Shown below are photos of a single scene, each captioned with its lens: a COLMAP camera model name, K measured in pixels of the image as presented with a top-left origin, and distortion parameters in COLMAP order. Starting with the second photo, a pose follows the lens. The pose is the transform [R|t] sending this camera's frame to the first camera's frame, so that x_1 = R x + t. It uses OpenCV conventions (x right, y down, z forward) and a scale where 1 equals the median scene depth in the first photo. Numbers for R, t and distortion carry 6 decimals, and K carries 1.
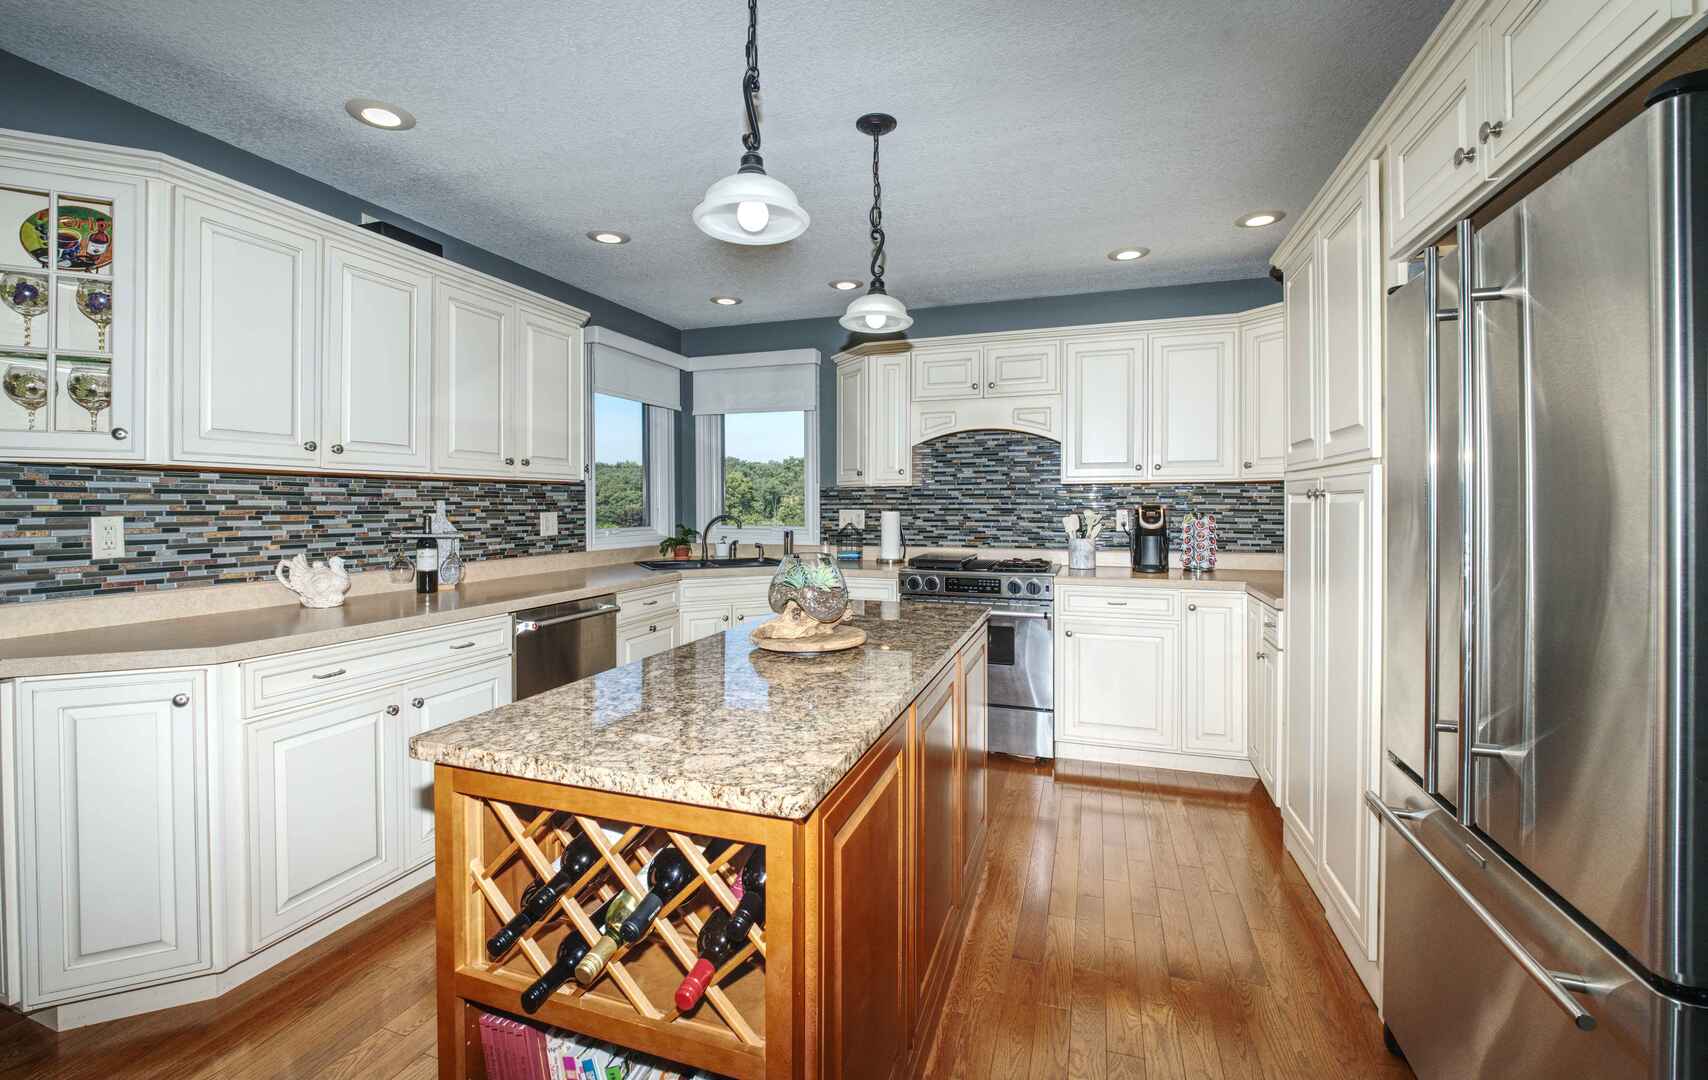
lens RADIAL K [[786.8, 0, 784.2], [0, 786.8, 508.9], [0, 0, 1]] dist [-0.002569, -0.000573]
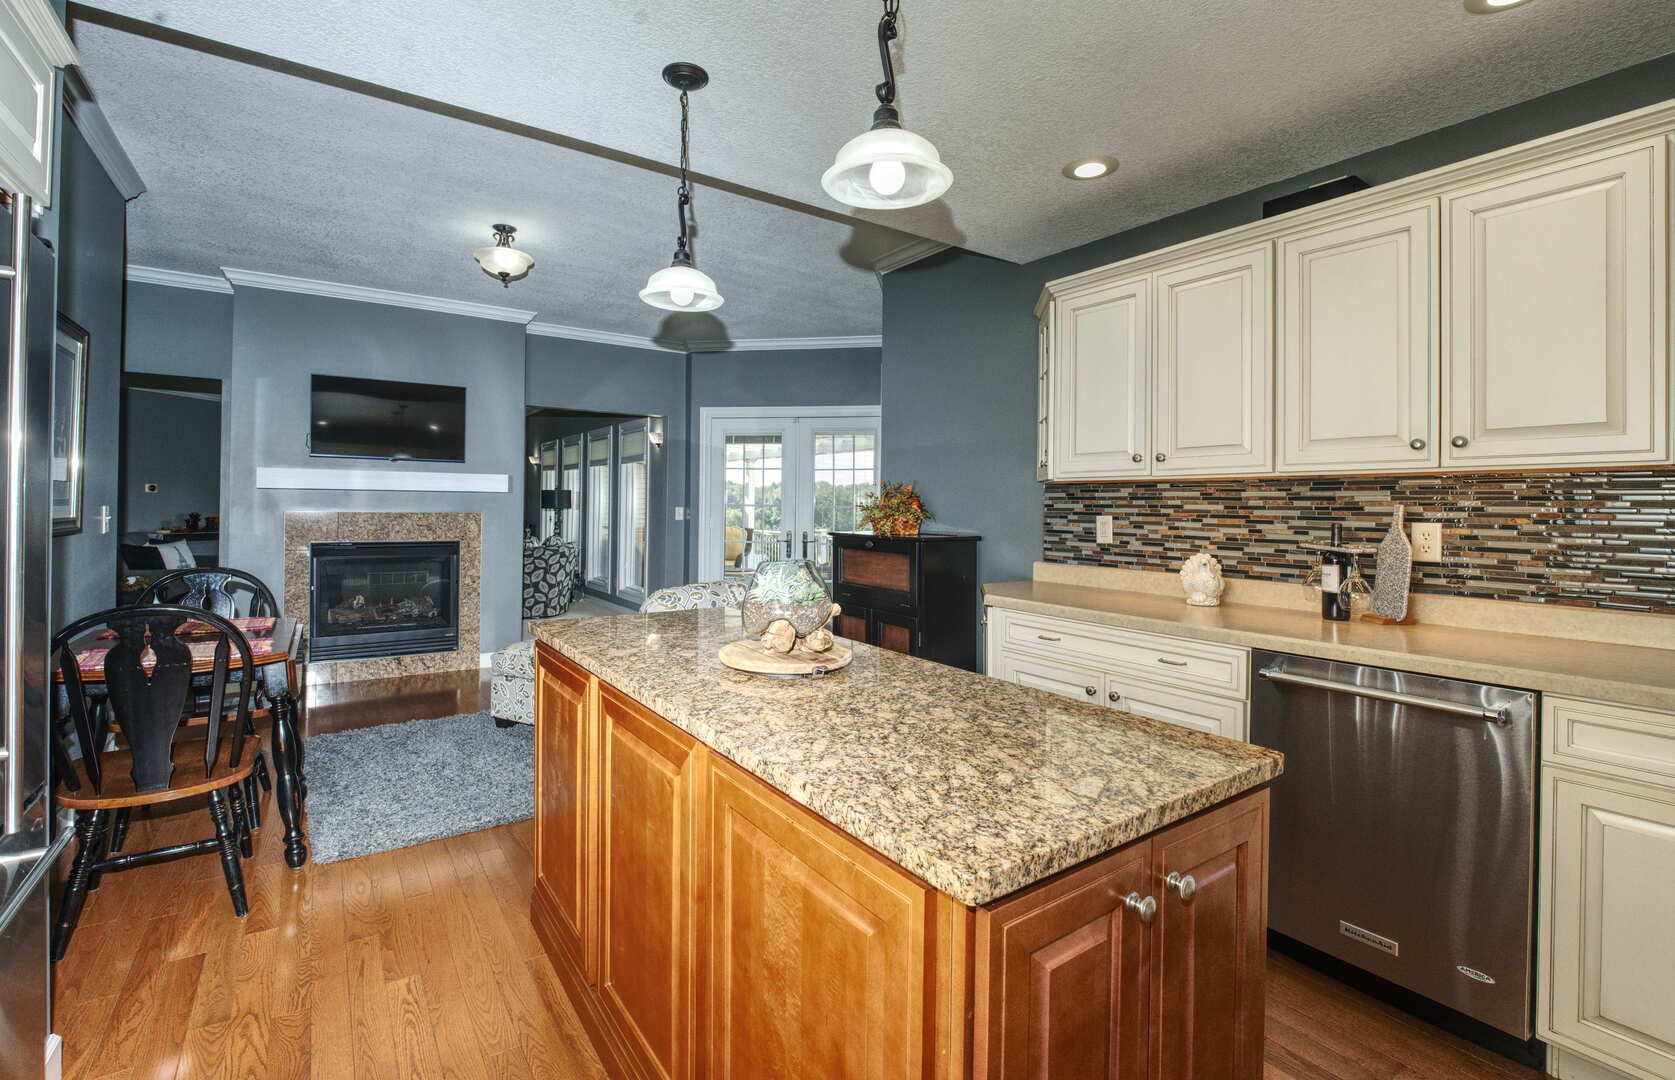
lens RADIAL K [[745.3, 0, 832.4], [0, 745.3, 501.7], [0, 0, 1]] dist [-0.039929, -0.000073]
pose [[-0.560302, -0.008752, -0.828242, 0.548503], [-0.013298, 0.999910, -0.001570, -0.007102], [0.828182, 0.010134, -0.560368, 1.204399]]
